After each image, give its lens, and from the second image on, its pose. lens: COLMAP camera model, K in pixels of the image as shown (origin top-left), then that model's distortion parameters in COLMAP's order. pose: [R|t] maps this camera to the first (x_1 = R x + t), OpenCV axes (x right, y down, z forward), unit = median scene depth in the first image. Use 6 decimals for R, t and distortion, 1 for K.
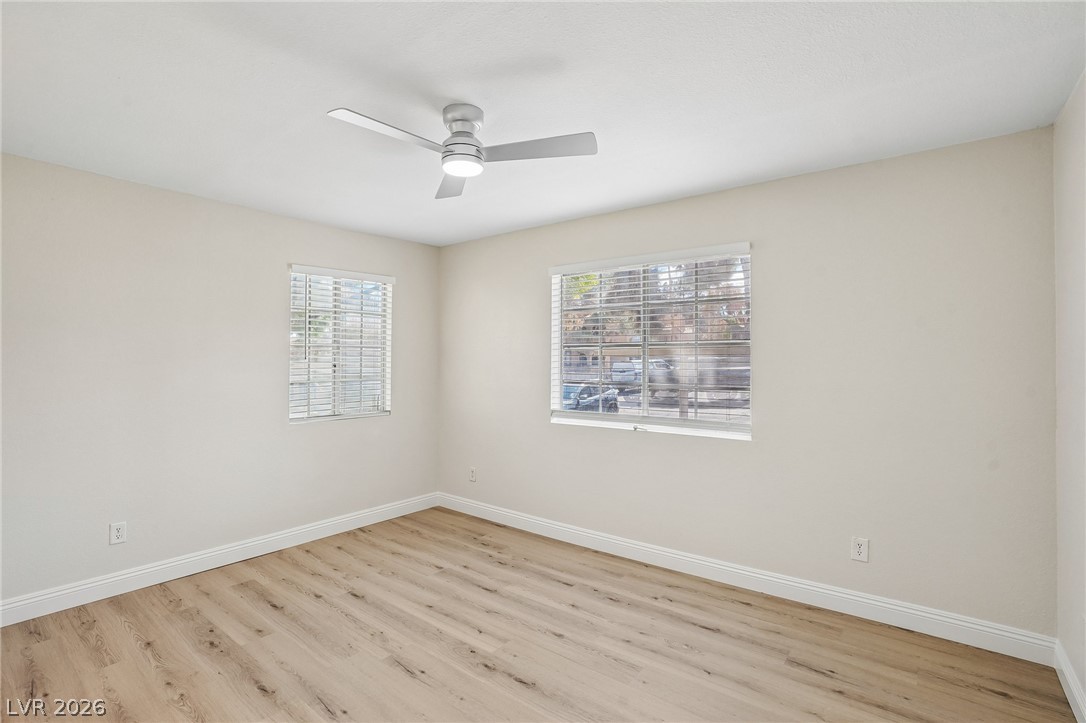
lens RADIAL K [[506.4, 0, 538.4], [0, 506.4, 360.4], [0, 0, 1]] dist [-0.067007, 0.022541]
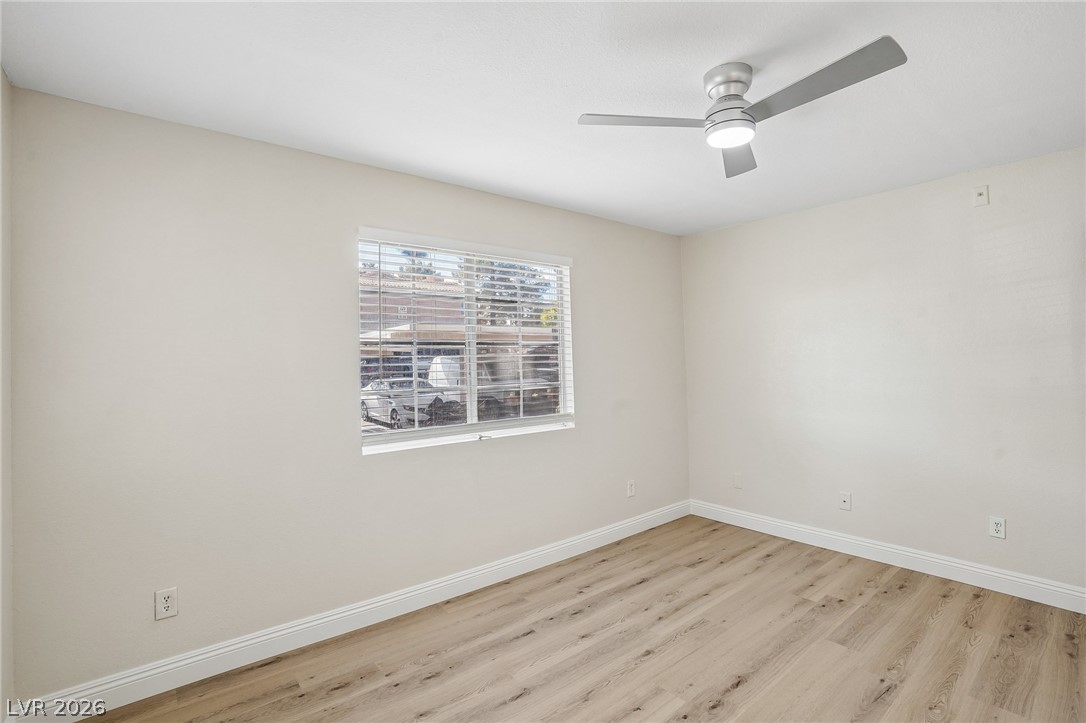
lens RADIAL K [[506.4, 0, 541.1], [0, 506.4, 361.7], [0, 0, 1]] dist [-0.067007, 0.022541]
pose [[0.217718, -0.001818, 0.976010, -0.783408], [0.022084, 0.999751, -0.003064, 0.010420], [-0.975762, 0.022221, 0.217704, 0.857731]]
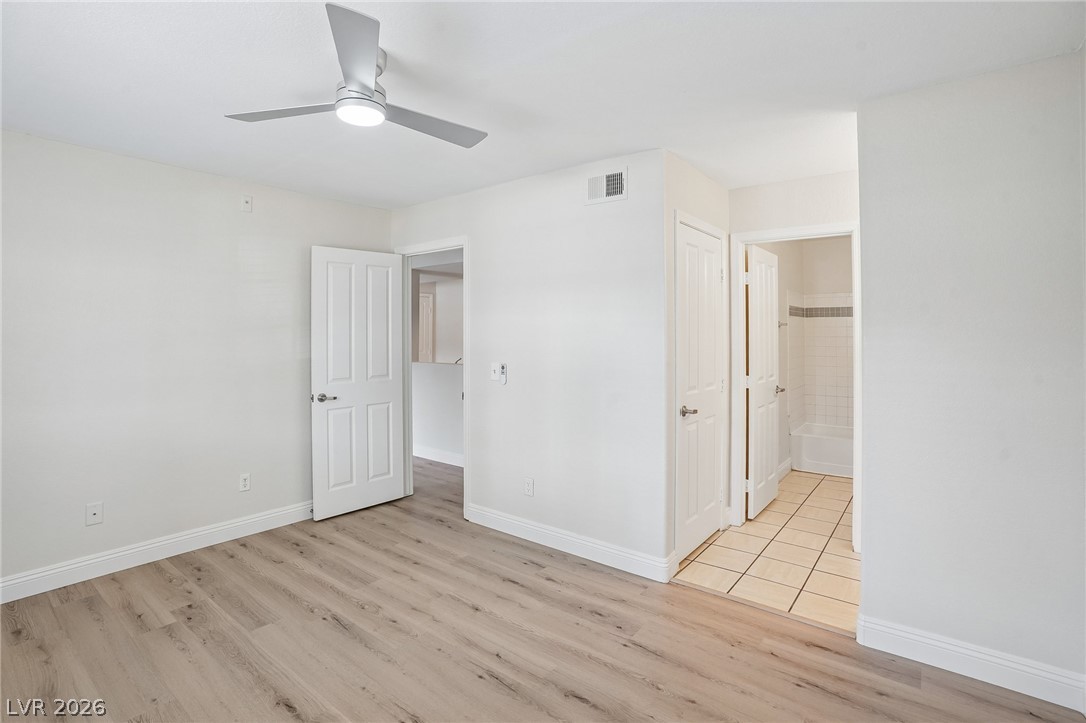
lens RADIAL K [[506.4, 0, 546.8], [0, 506.4, 334.1], [0, 0, 1]] dist [-0.067007, 0.022541]
pose [[-0.999981, 0.005144, 0.003339, -0.352950], [0.005156, 0.999980, 0.003551, 0.004430], [-0.003320, 0.003568, -0.999988, 1.374328]]
